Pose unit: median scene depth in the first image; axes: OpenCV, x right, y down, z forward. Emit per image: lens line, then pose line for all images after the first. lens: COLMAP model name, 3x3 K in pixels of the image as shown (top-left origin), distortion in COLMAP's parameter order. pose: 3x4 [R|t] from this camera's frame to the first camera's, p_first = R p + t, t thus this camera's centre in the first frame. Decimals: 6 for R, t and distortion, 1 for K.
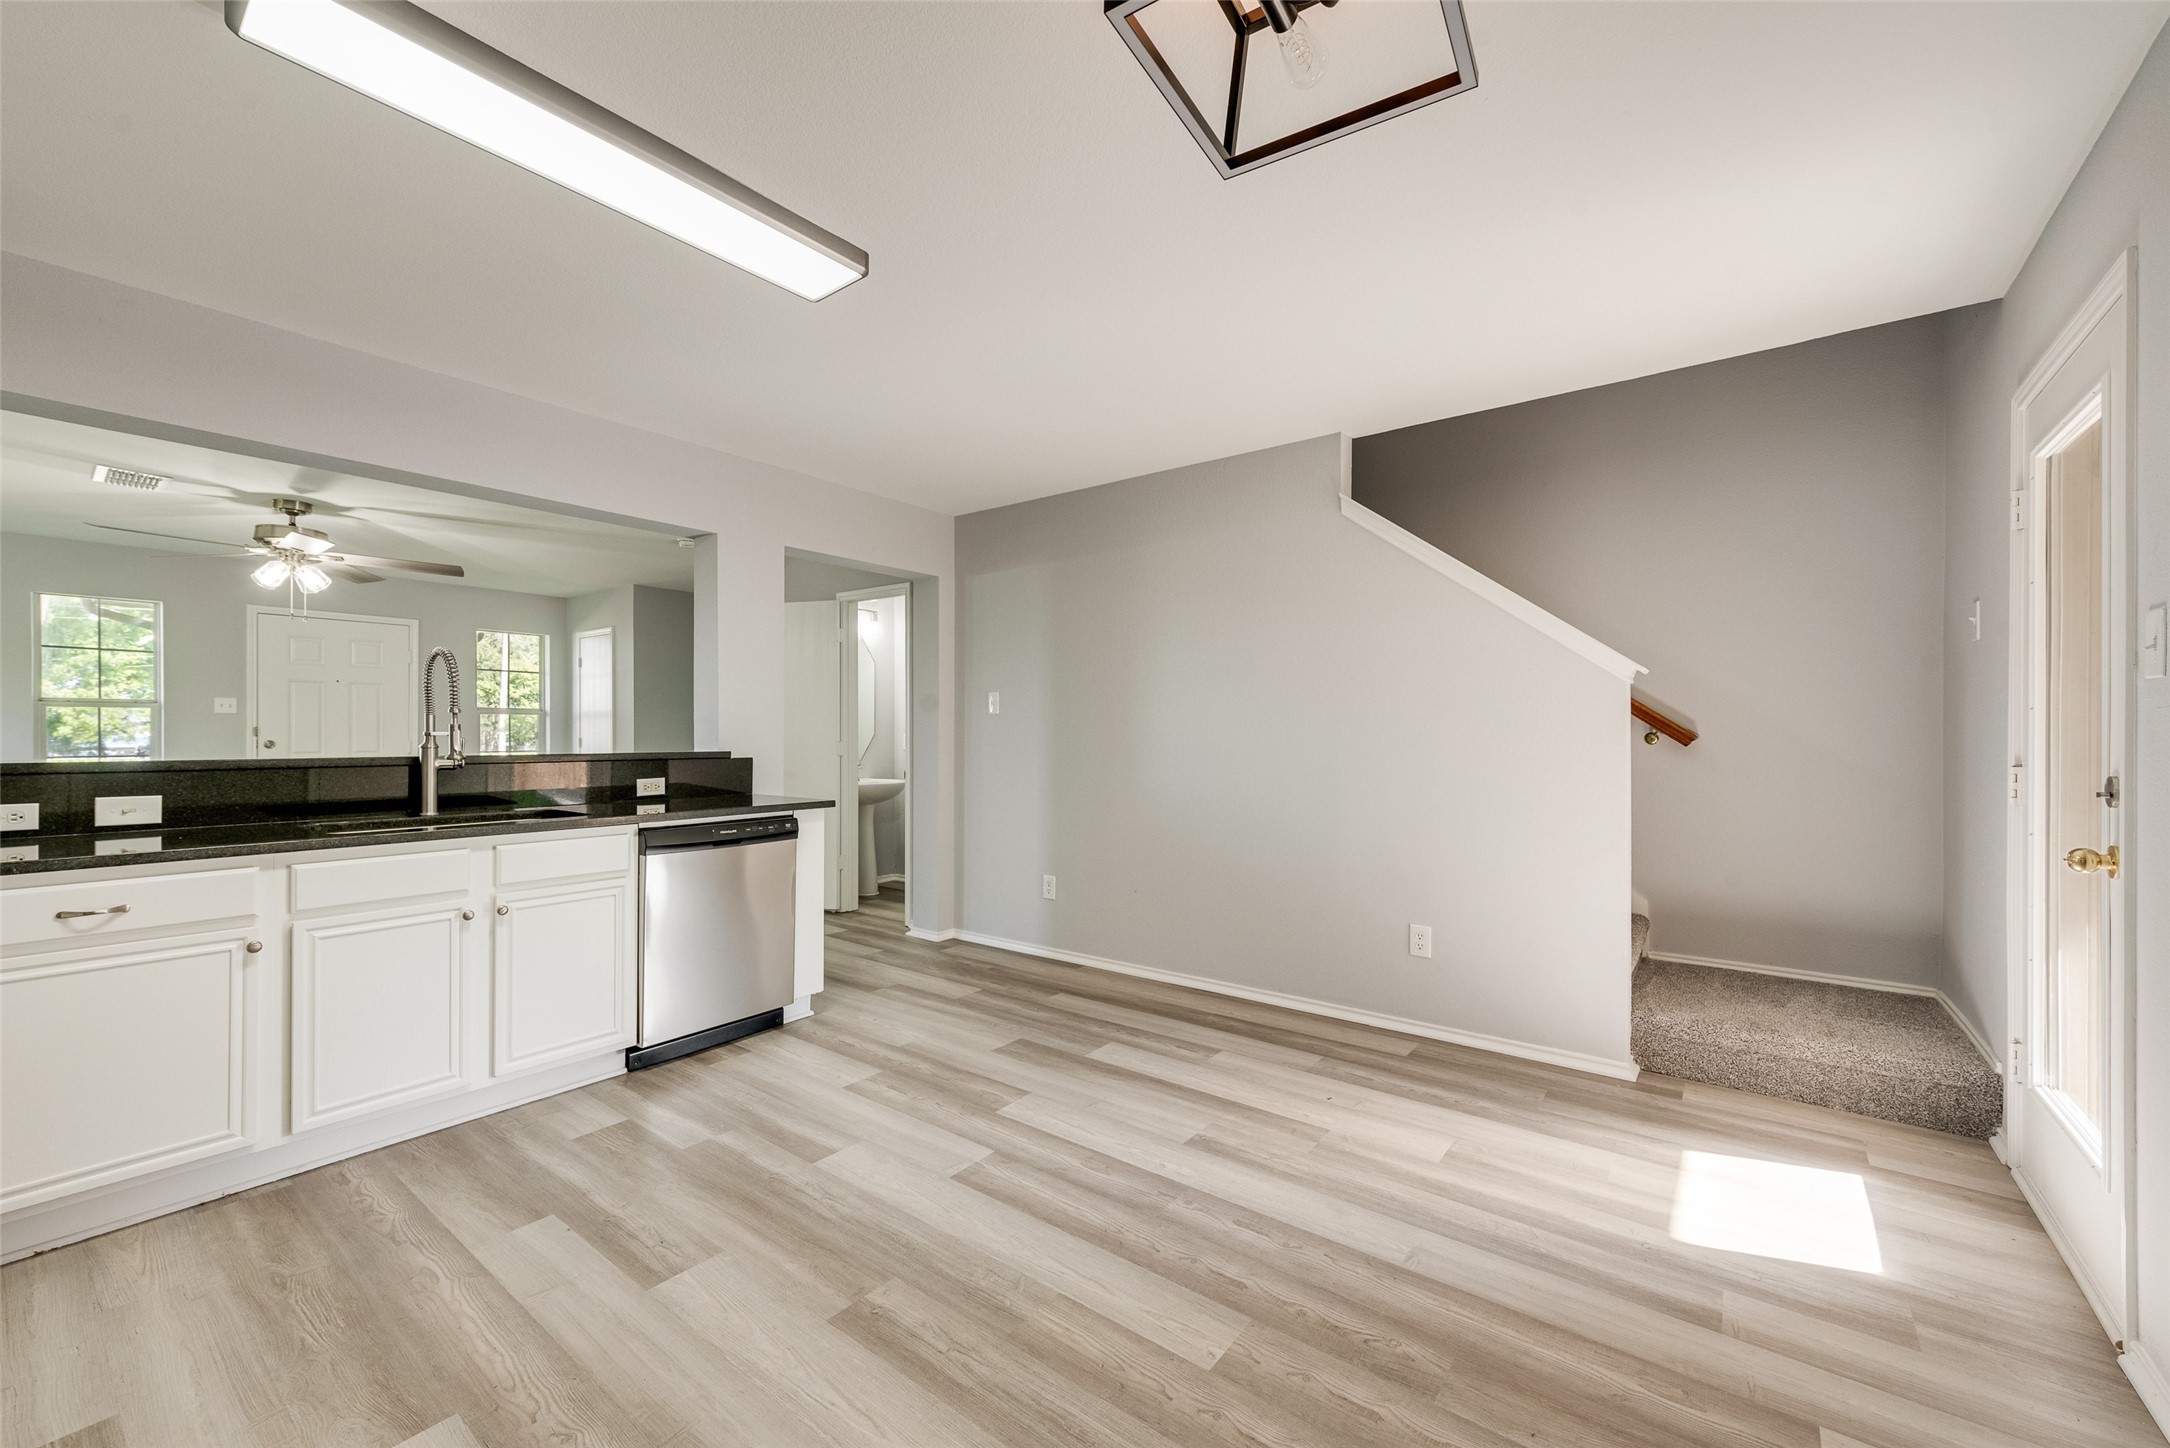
lens RADIAL K [[846.2, 0, 1088.4], [0, 846.2, 732.5], [0, 0, 1]] dist [0.008905, -0.000321]
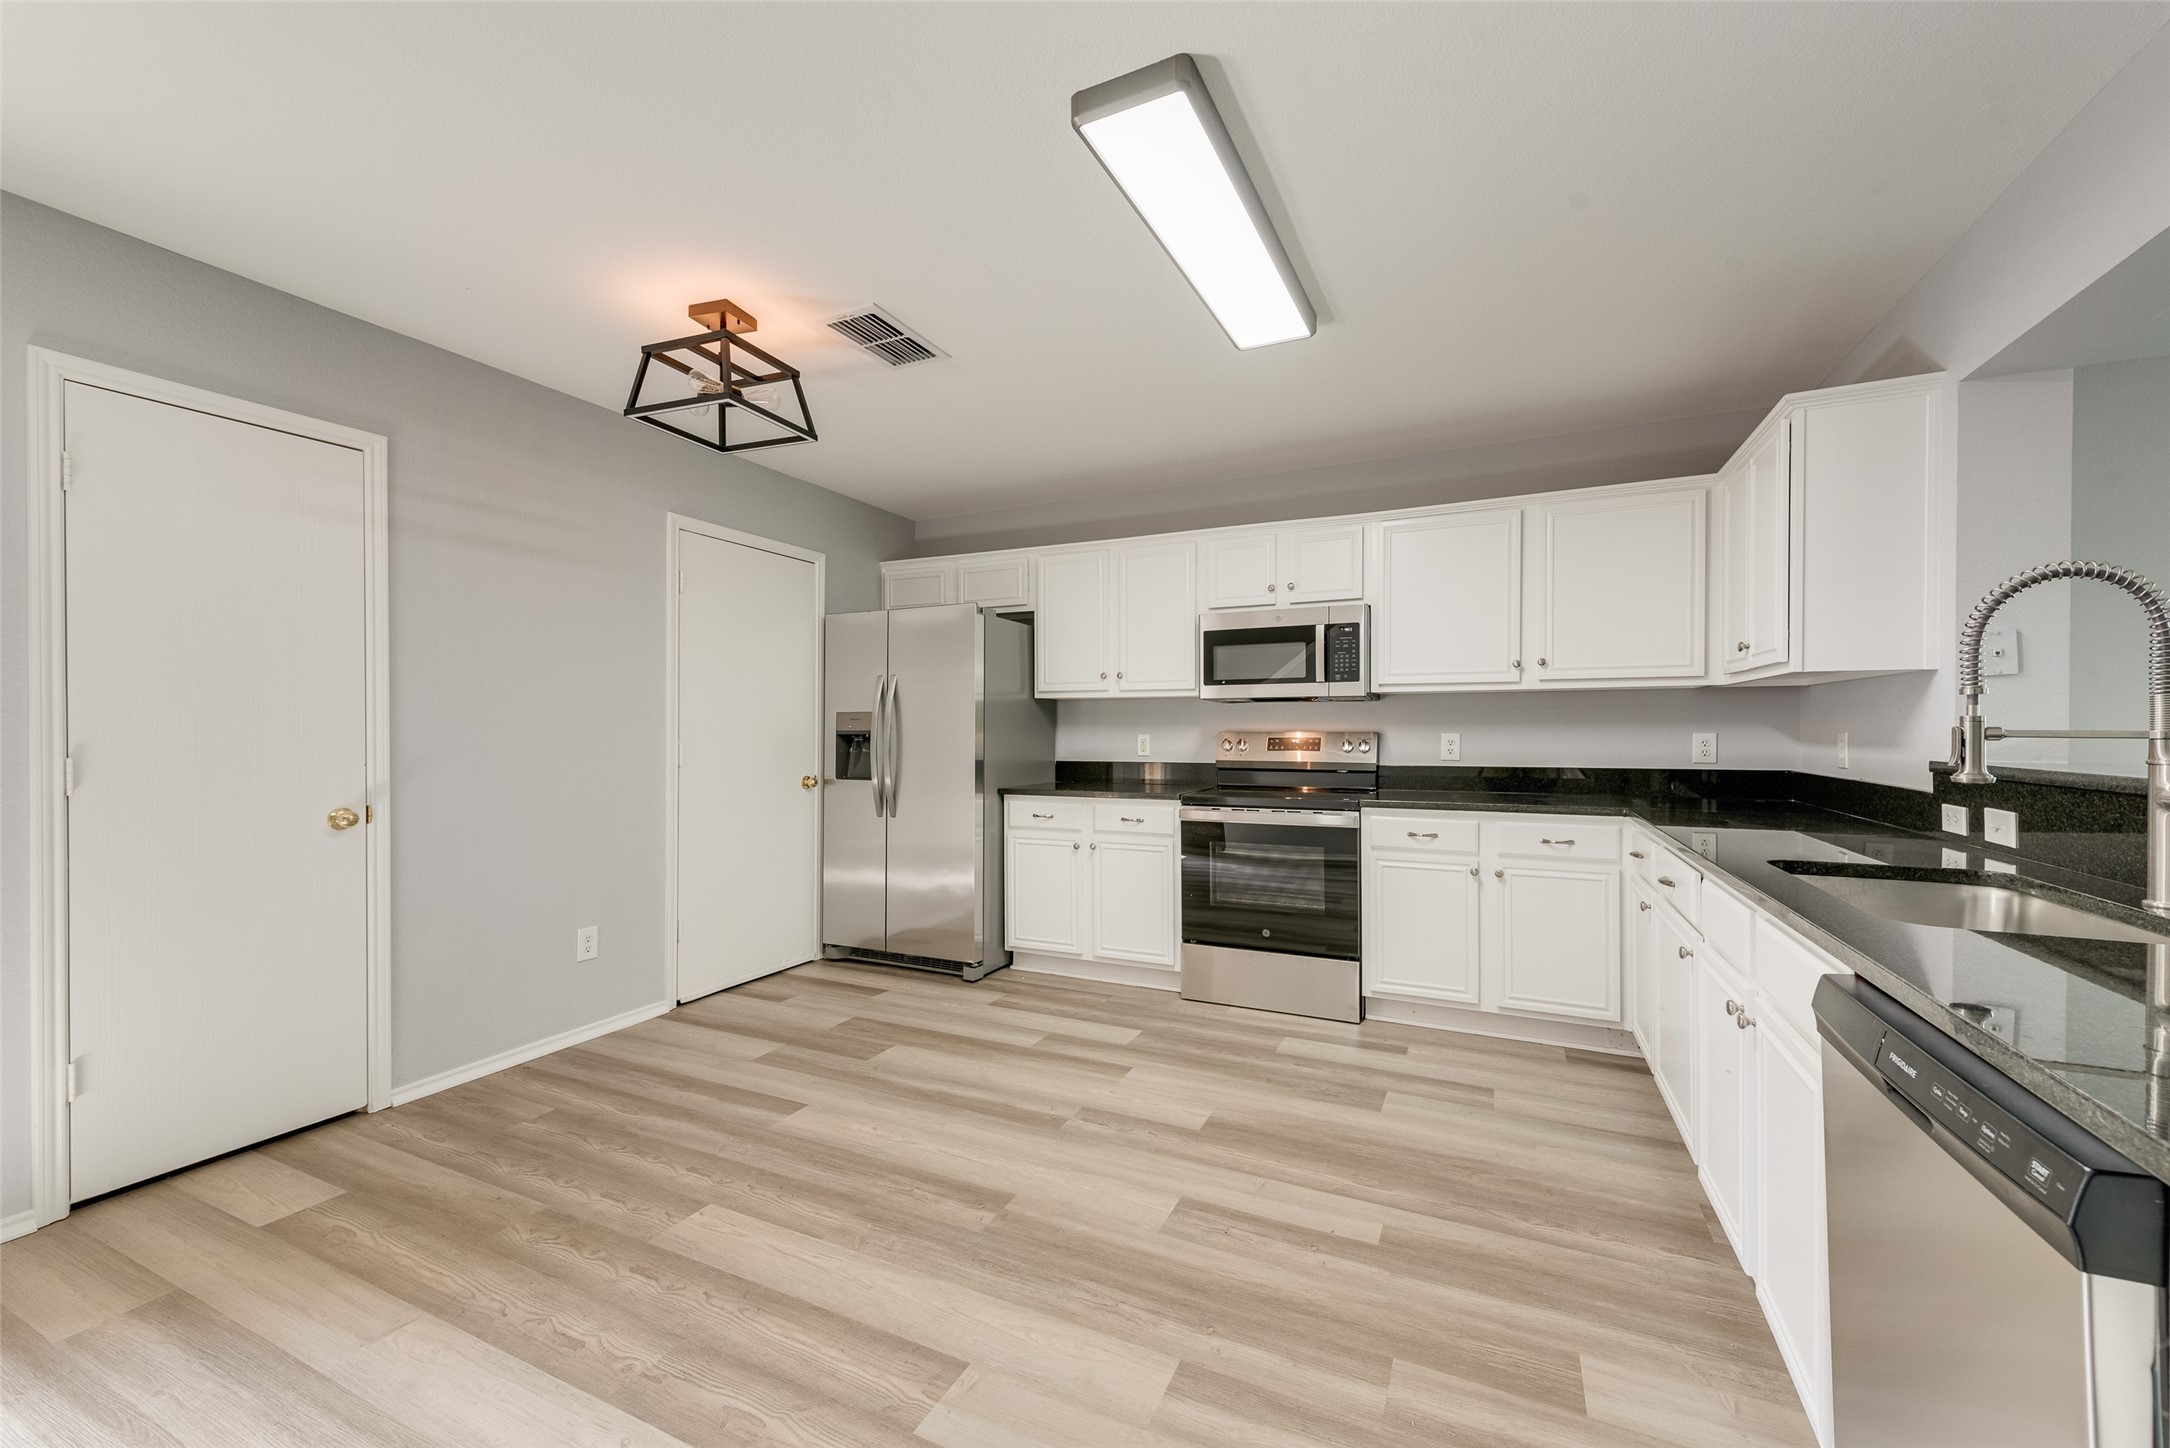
lens RADIAL K [[863.2, 0, 1085.0], [0, 863.2, 724.0], [0, 0, 1]] dist [0.020561, -0.006181]
pose [[-0.979542, -0.002685, -0.201224, -0.086067], [-0.001989, 0.999991, -0.003665, -0.001620], [0.201232, -0.003190, -0.979538, 1.340130]]
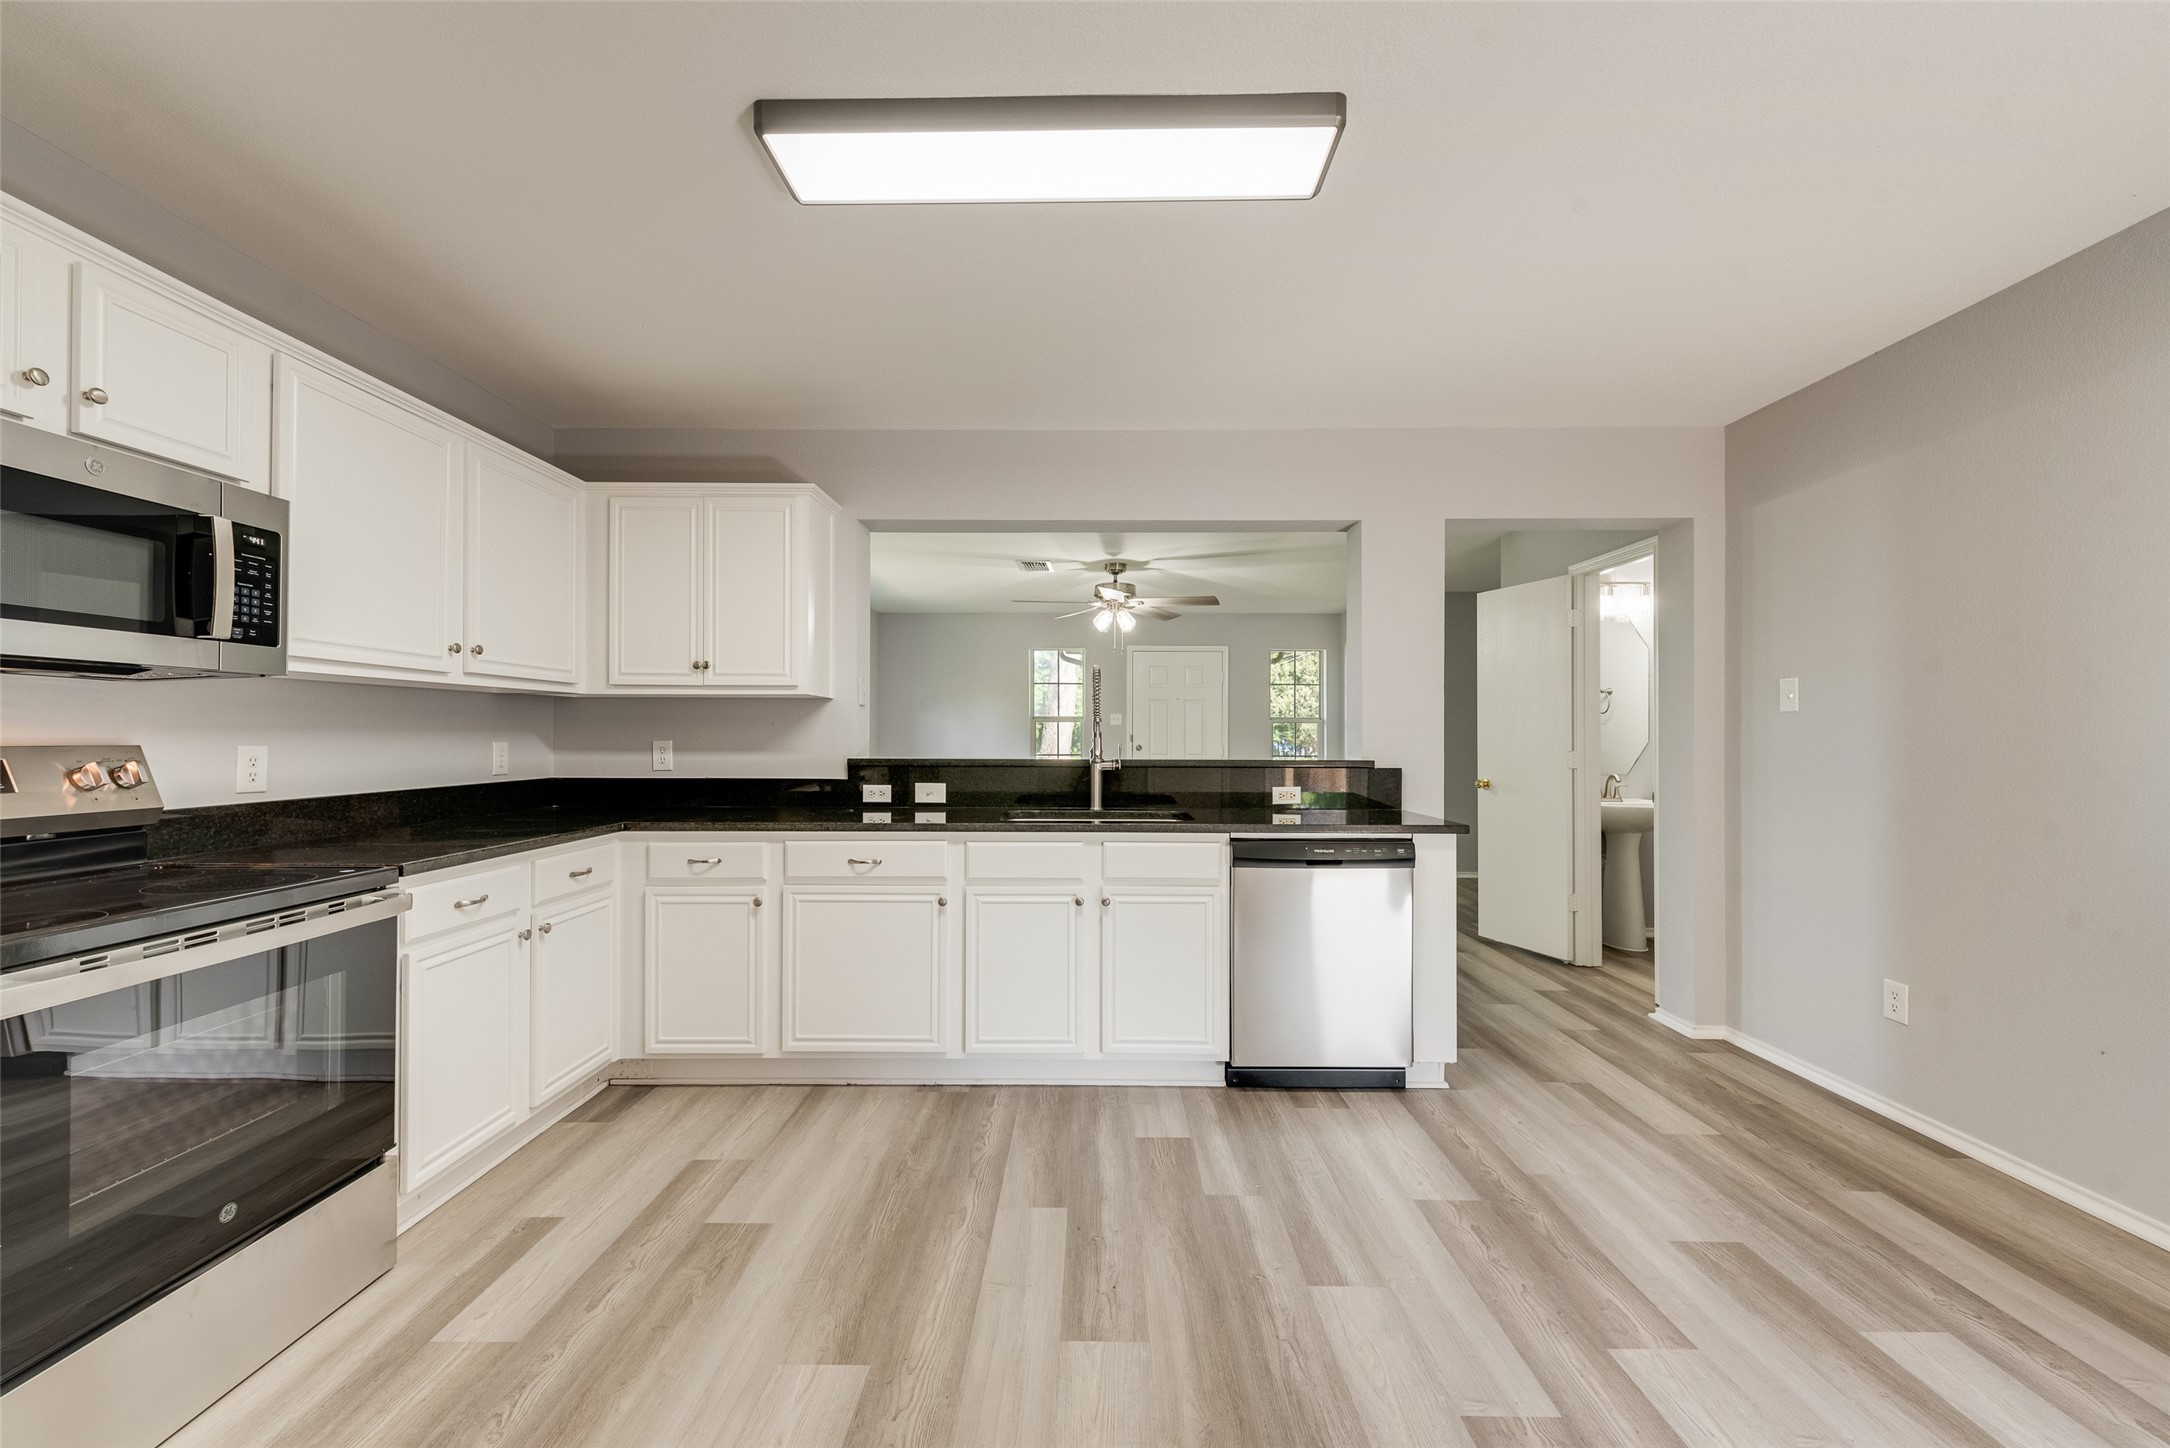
lens RADIAL K [[854.1, 0, 1088.6], [0, 854.1, 732.4], [0, 0, 1]] dist [0.019935, -0.006101]
pose [[0.599667, -0.005701, -0.800229, 0.156600], [-0.001179, 0.999967, -0.008007, 0.000369], [0.800249, 0.005744, 0.599641, 0.283232]]
